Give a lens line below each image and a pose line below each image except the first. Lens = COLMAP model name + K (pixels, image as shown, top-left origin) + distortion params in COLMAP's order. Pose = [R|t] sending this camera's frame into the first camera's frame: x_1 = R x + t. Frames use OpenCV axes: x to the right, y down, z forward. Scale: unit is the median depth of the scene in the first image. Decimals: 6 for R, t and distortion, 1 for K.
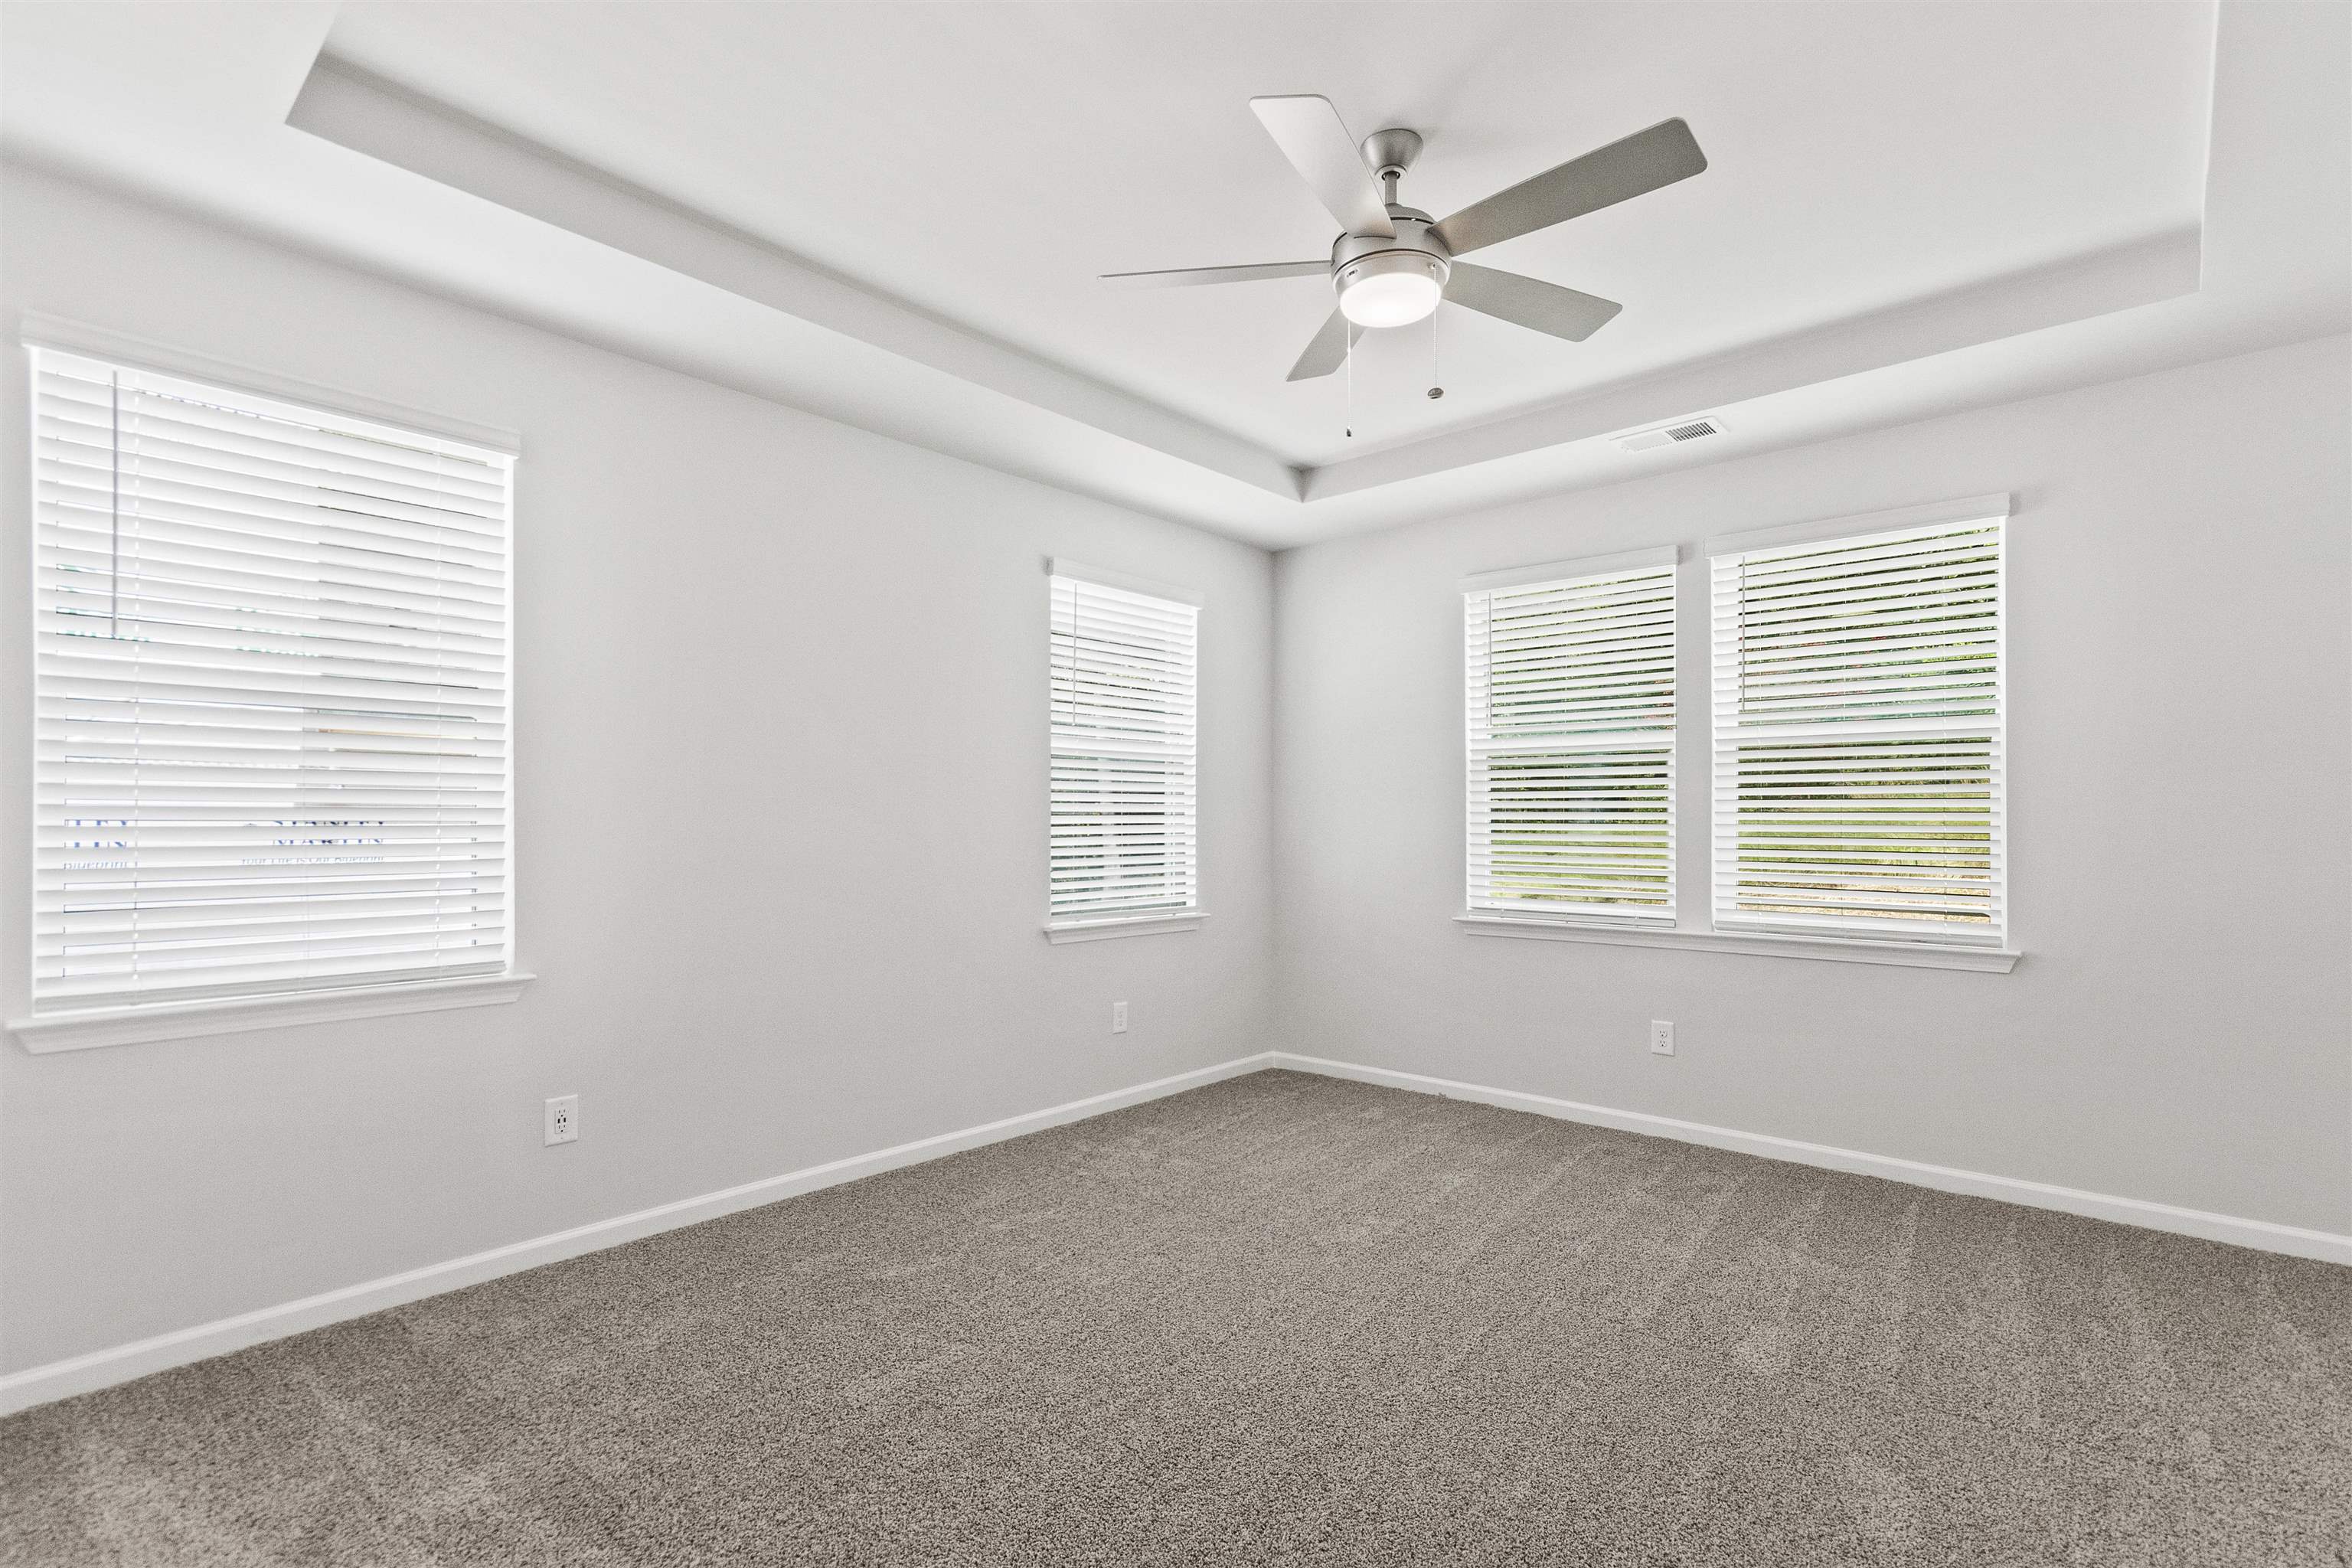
lens RADIAL K [[1090.9, 0, 1175.5], [0, 1090.9, 813.8], [0, 0, 1]] dist [0.001566, 0.000259]
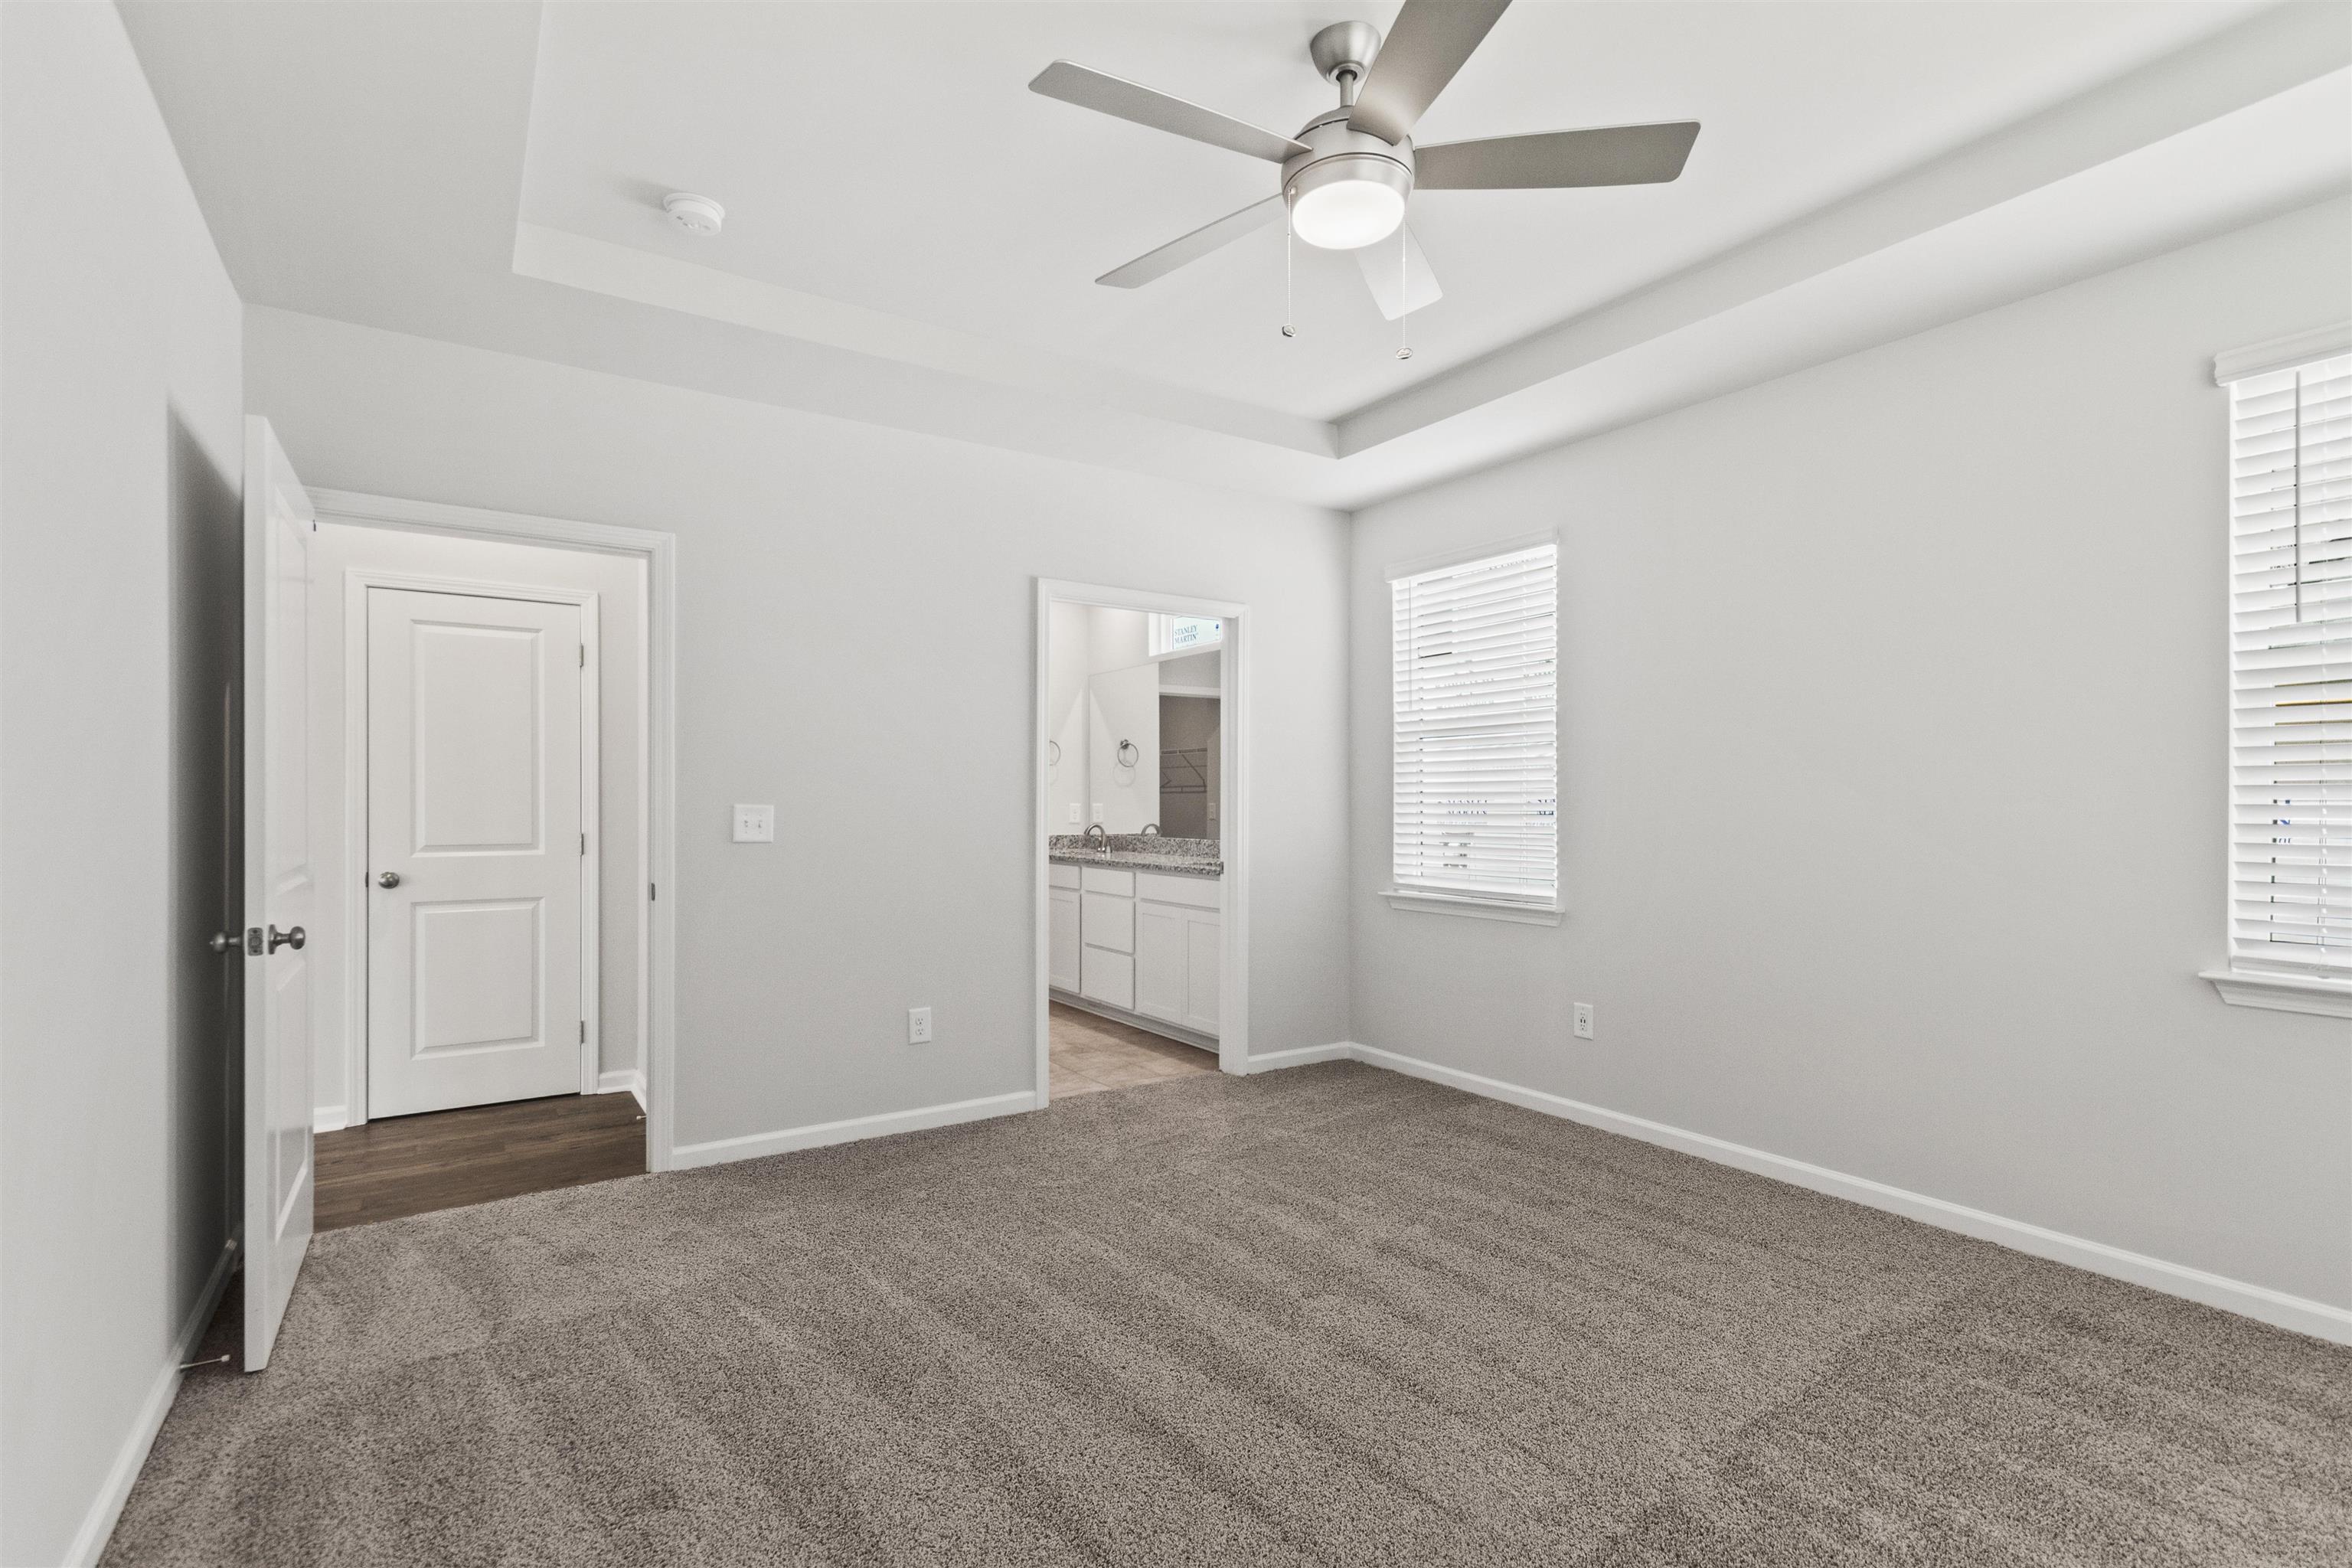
lens RADIAL K [[1090.9, 0, 1175.5], [0, 1090.9, 813.8], [0, 0, 1]] dist [0.001566, 0.000259]
pose [[-0.260803, -0.008031, -0.965359, 0.892096], [-0.003865, 0.999966, -0.007275, 0.037921], [0.965384, 0.001834, -0.260825, 0.890504]]
